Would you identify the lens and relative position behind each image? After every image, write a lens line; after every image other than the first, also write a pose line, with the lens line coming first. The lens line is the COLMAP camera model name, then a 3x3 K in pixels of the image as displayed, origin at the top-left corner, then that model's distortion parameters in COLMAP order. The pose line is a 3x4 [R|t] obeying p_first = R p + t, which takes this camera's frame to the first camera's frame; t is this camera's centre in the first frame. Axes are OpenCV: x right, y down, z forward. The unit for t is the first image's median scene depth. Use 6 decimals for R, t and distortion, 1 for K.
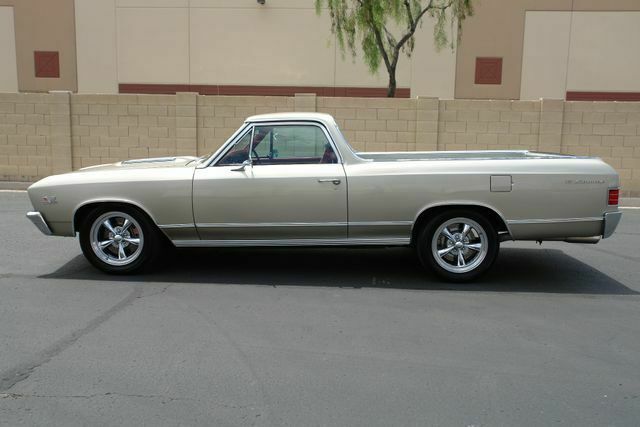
lens RADIAL K [[584.2, 0, 321.8], [0, 584.2, 212.6], [0, 0, 1]] dist [-0.013372, 0.000000]
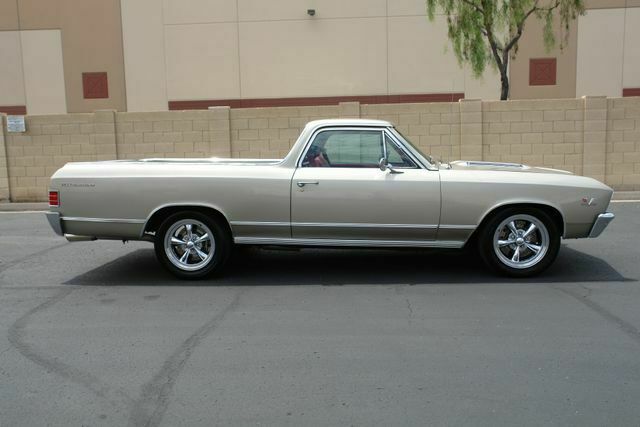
lens RADIAL K [[572.6, 0, 316.5], [0, 572.6, 226.2], [0, 0, 1]] dist [-0.030200, 0.061149]
pose [[0.998899, -0.046634, 0.005148, -0.209339], [0.046582, 0.998867, 0.009769, -0.003598], [-0.005598, -0.009519, 0.999939, 0.008047]]
